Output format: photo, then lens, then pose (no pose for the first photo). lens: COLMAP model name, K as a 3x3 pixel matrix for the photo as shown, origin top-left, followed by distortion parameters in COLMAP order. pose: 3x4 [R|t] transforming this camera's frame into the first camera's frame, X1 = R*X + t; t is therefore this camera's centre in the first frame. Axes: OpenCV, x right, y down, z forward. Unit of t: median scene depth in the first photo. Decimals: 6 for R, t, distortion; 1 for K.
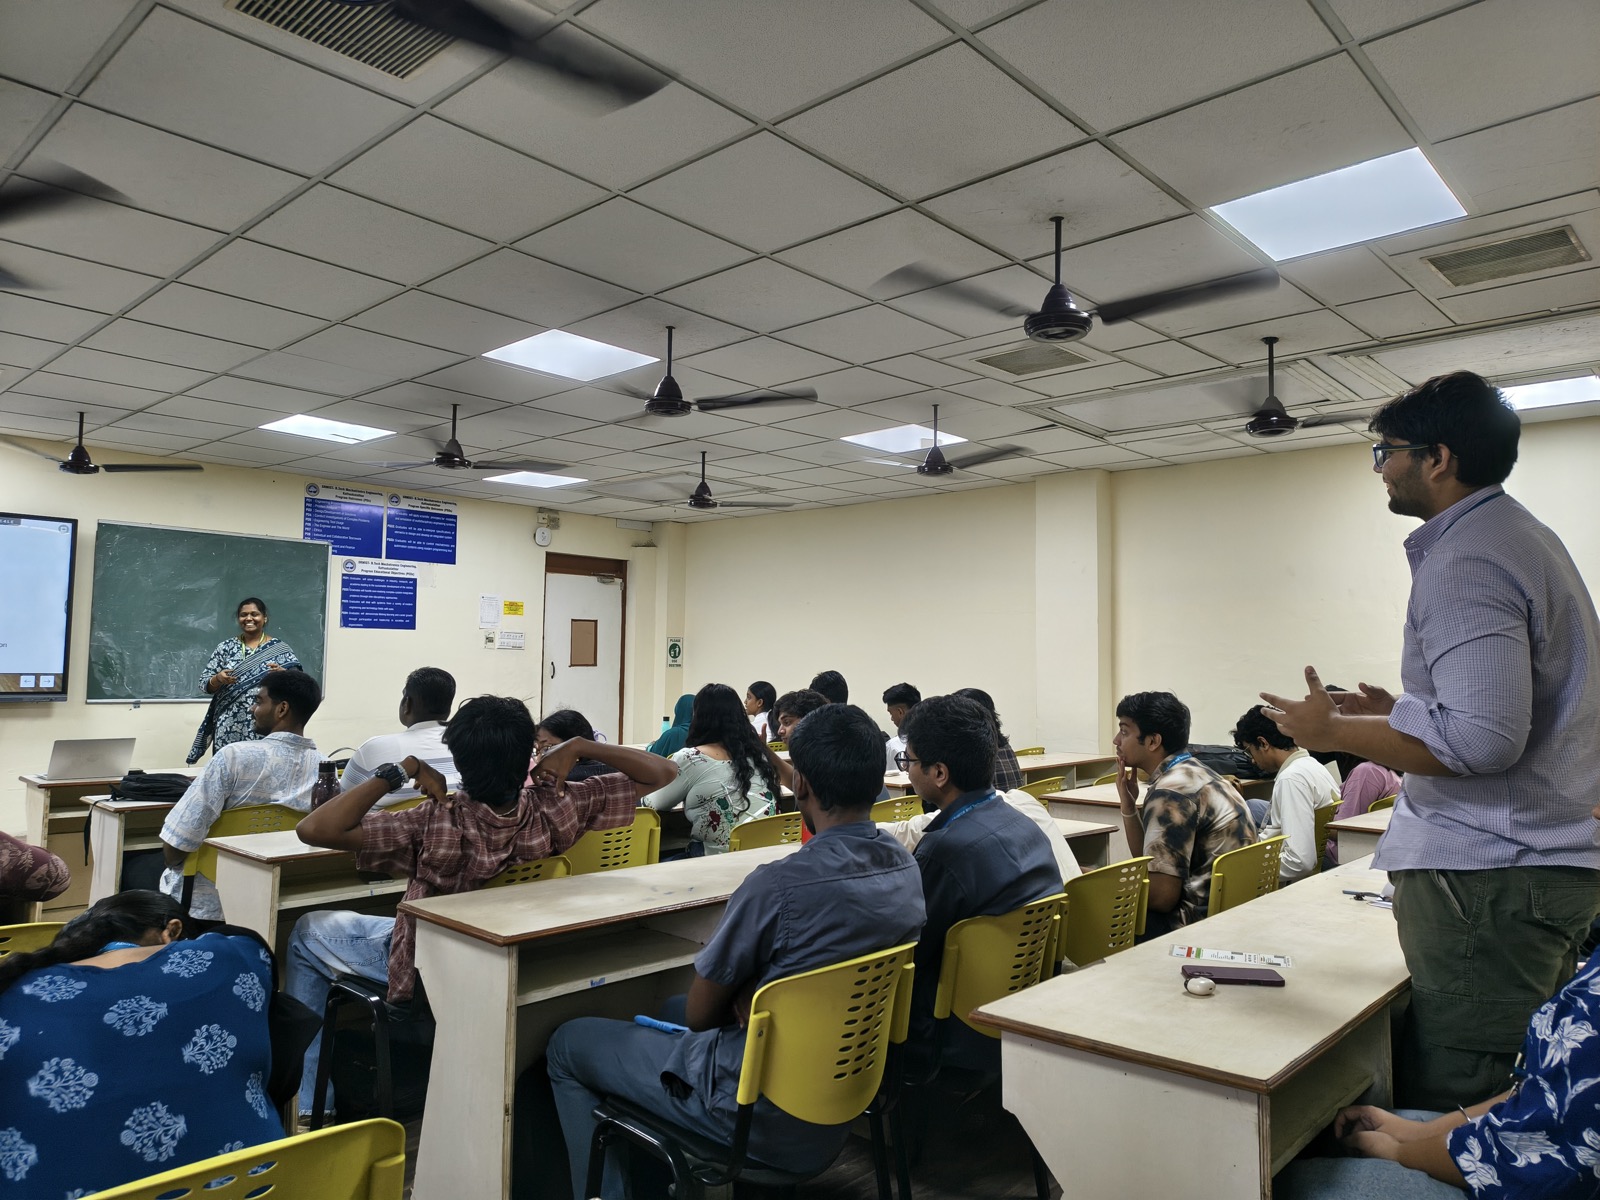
lens RADIAL K [[1141.9, 0, 834.2], [0, 1141.9, 596.9], [0, 0, 1]] dist [0.077570, -0.073072]
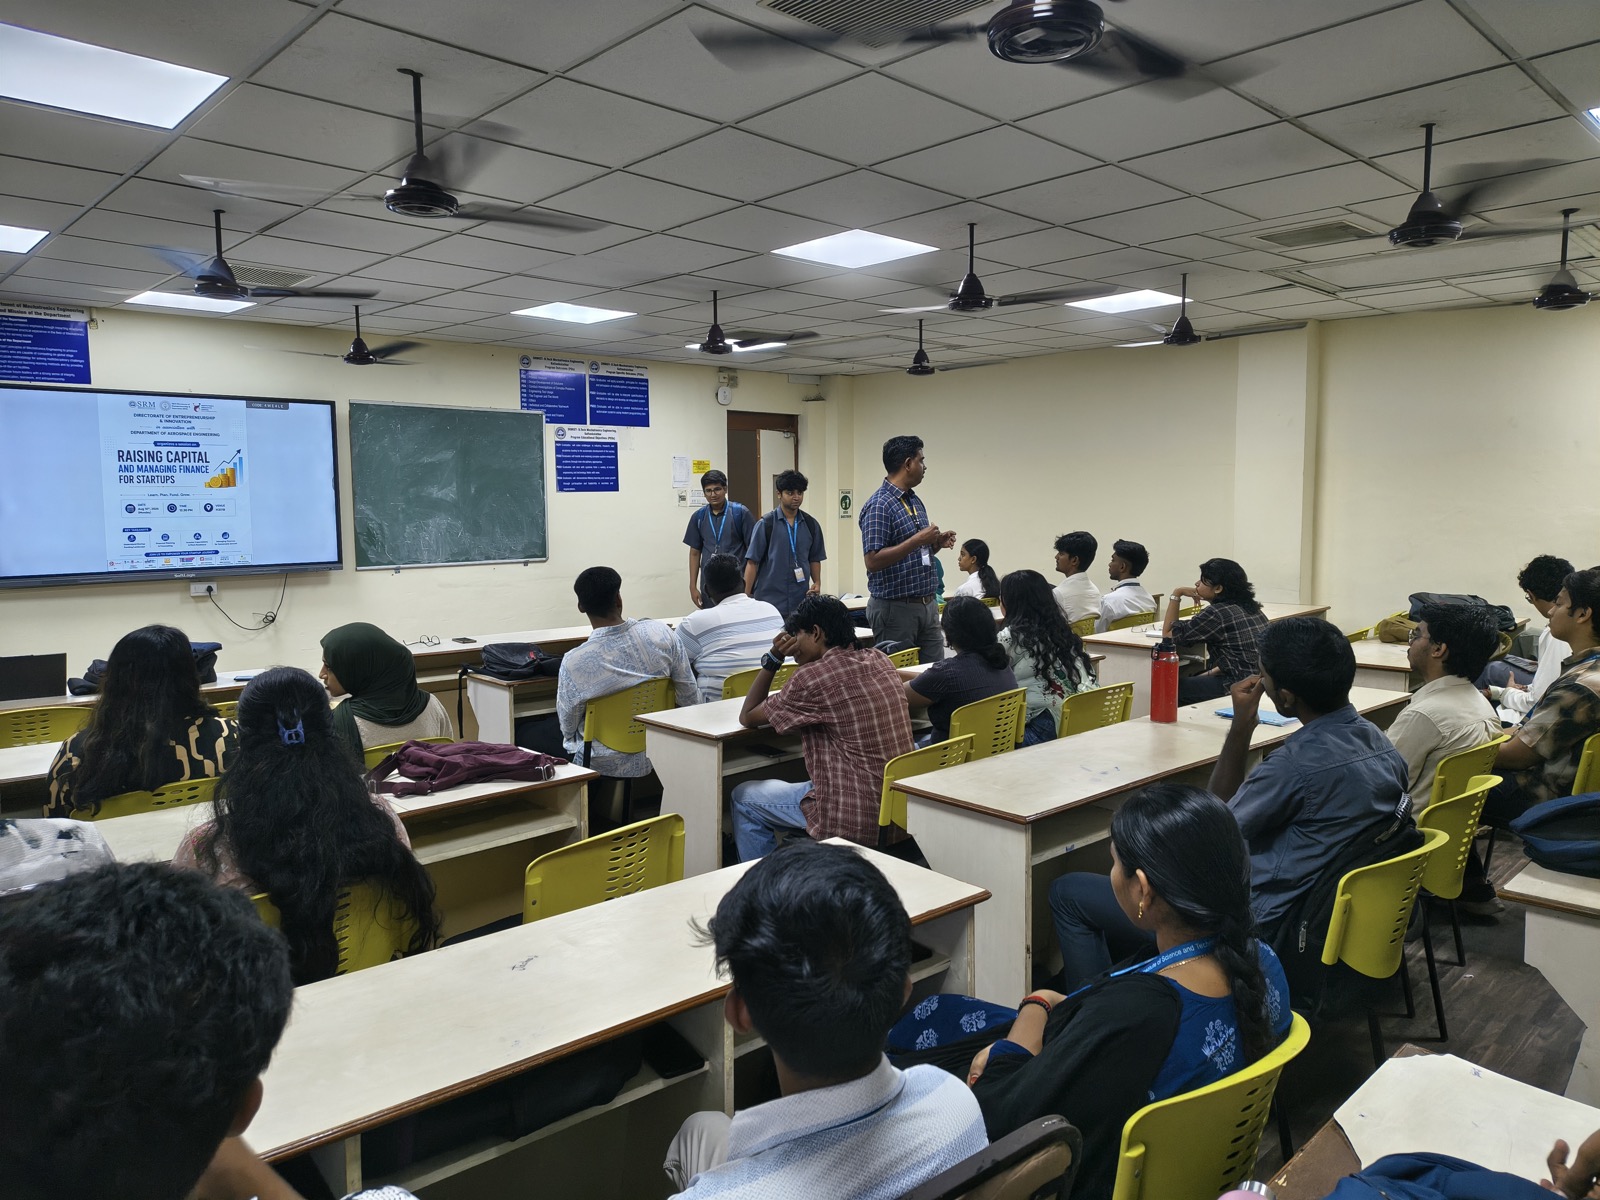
lens RADIAL K [[1141.9, 0, 834.2], [0, 1141.9, 596.9], [0, 0, 1]] dist [0.077570, -0.073072]
pose [[0.998183, -0.017844, -0.057552, -0.123586], [0.026545, 0.987688, 0.154169, -0.037713], [0.054092, -0.155417, 0.986367, -0.049729]]
